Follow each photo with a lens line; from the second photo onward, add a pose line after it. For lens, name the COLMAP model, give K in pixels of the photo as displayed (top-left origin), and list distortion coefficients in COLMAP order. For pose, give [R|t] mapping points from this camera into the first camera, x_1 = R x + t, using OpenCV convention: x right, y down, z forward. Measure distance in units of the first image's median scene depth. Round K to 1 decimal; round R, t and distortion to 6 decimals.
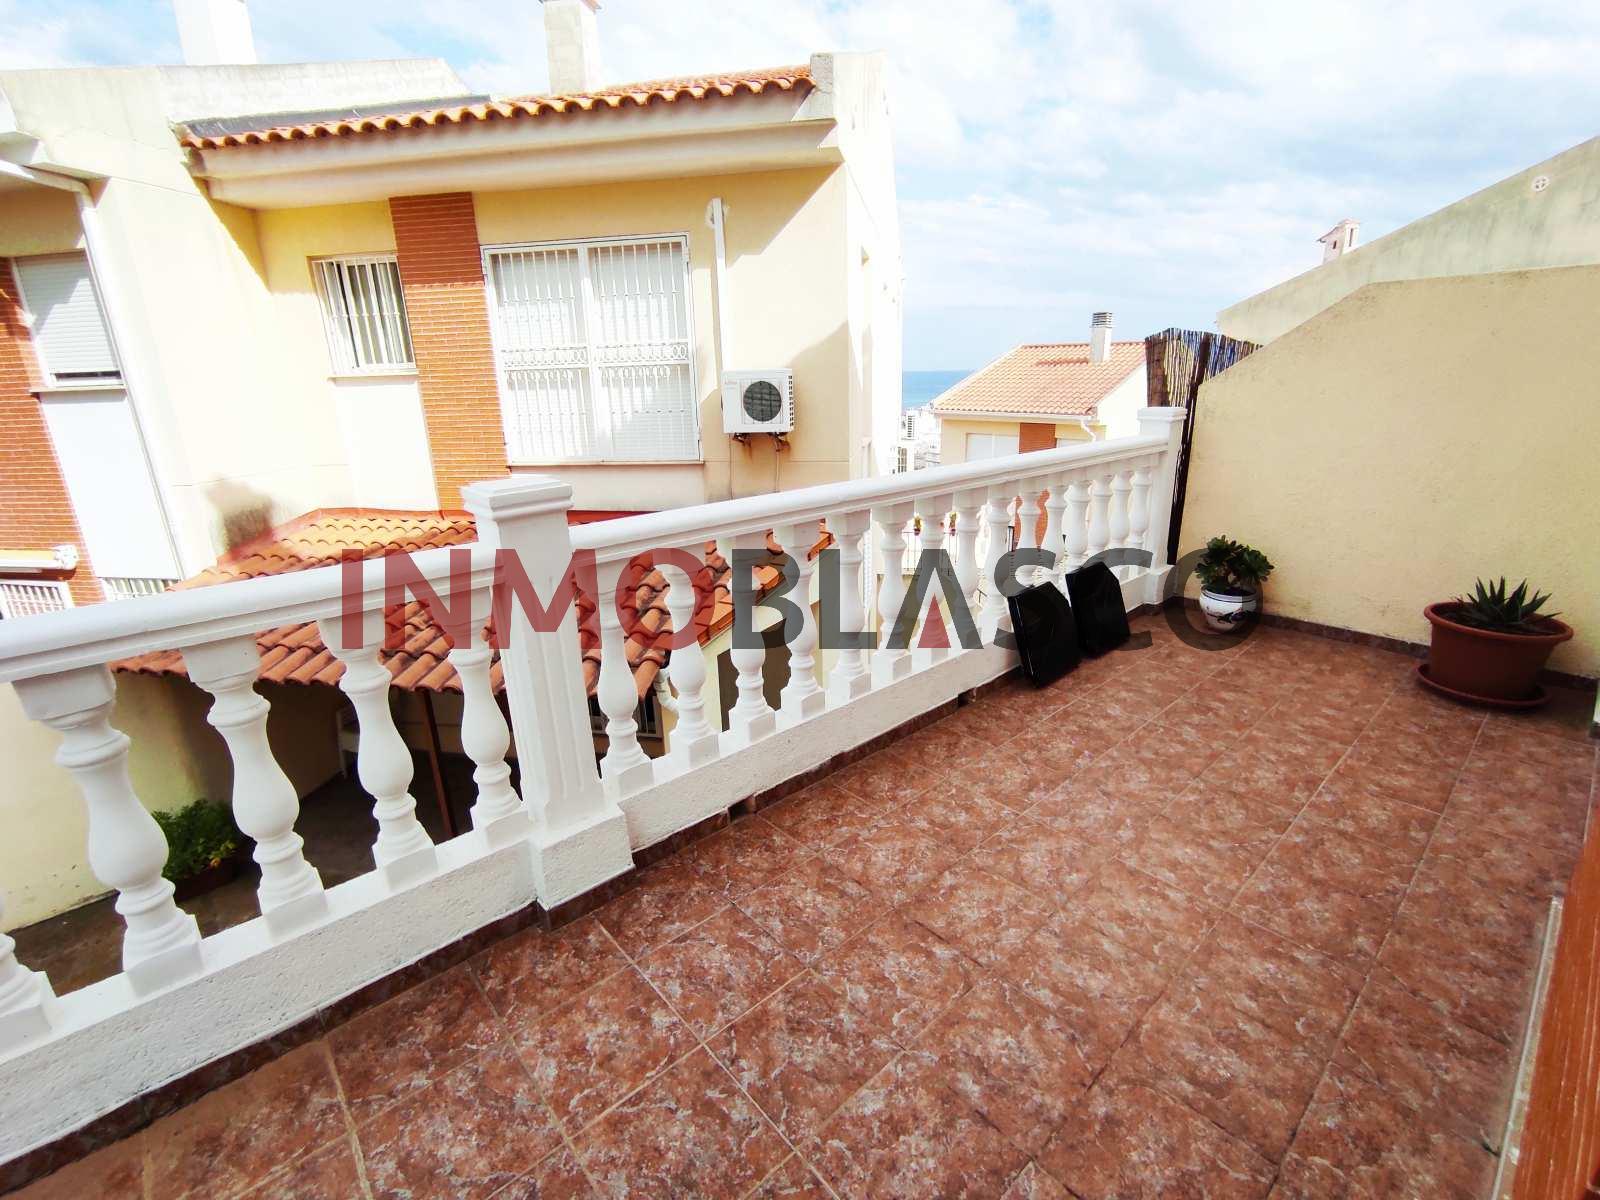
lens RADIAL K [[724.2, 0, 801.7], [0, 724.2, 601.9], [0, 0, 1]] dist [-0.002777, -0.000495]
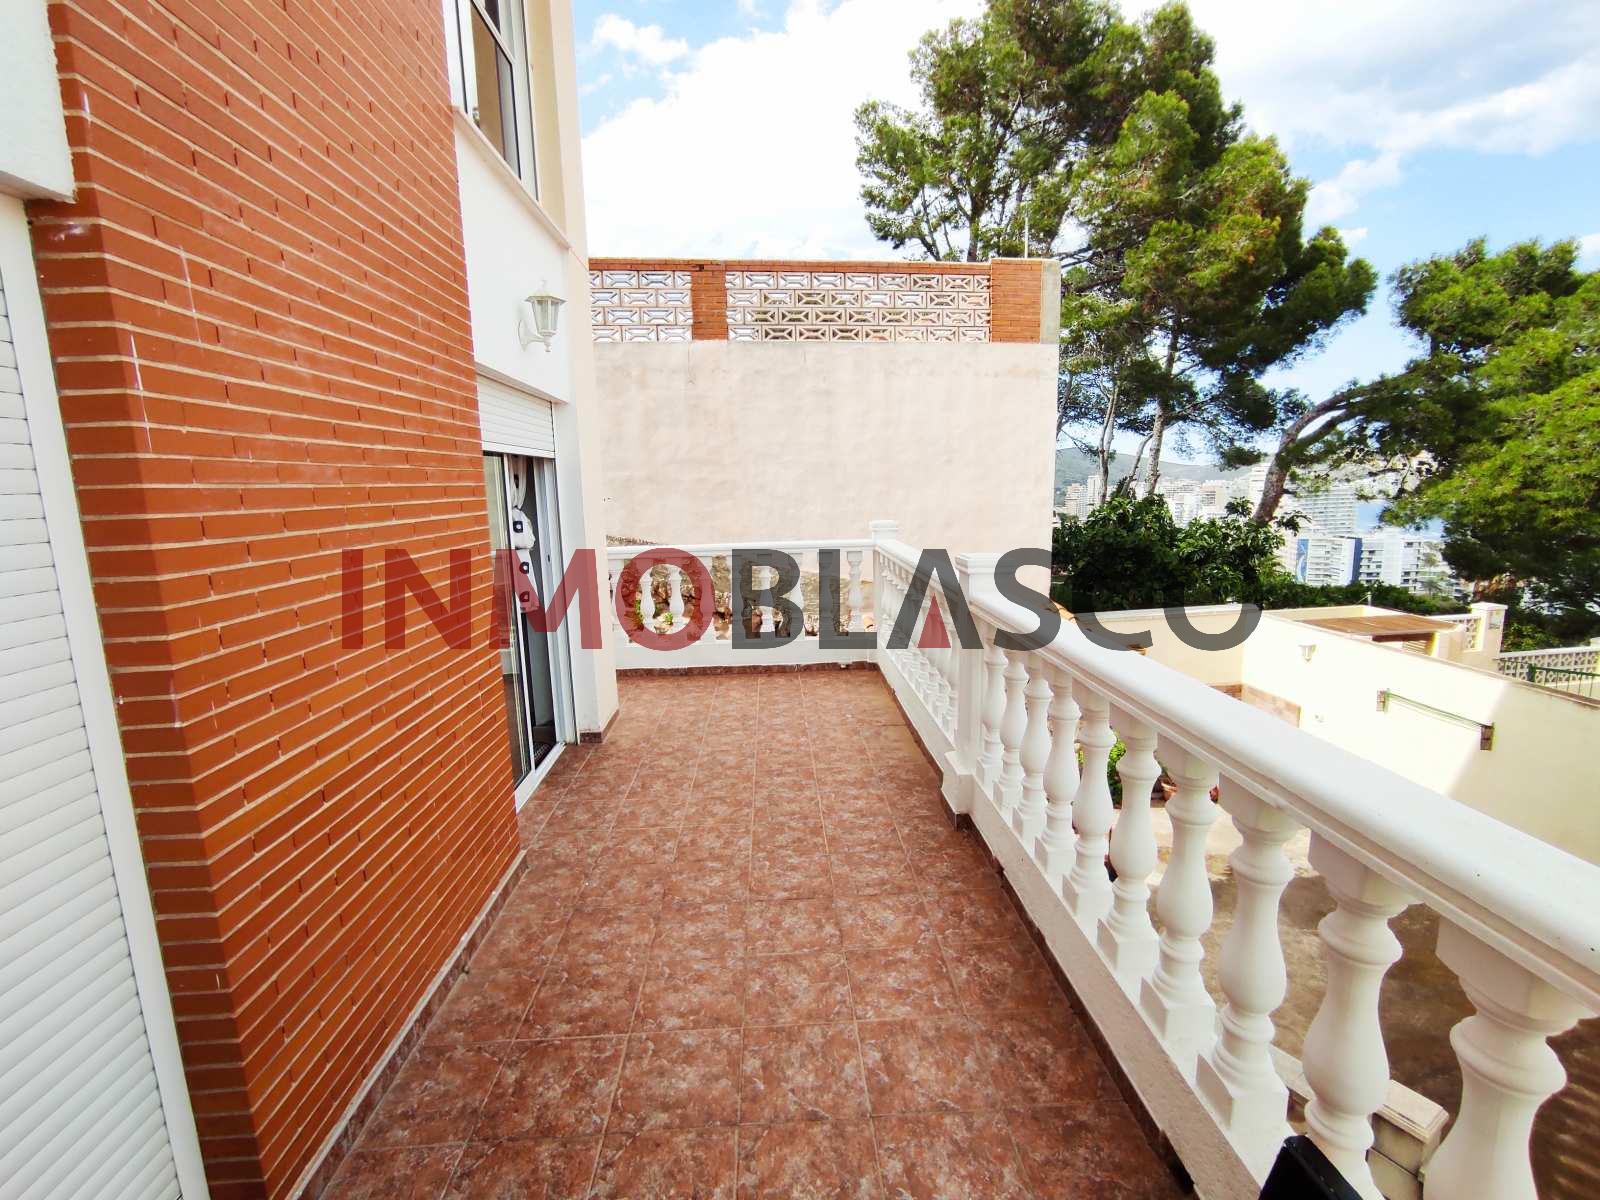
lens RADIAL K [[724.2, 0, 800.5], [0, 724.2, 603.5], [0, 0, 1]] dist [-0.002777, -0.000495]
pose [[-0.625675, 0.160387, -0.763418, 1.175138], [-0.195197, 0.915314, 0.352277, -0.560045], [0.755267, 0.369428, -0.541382, 1.591523]]
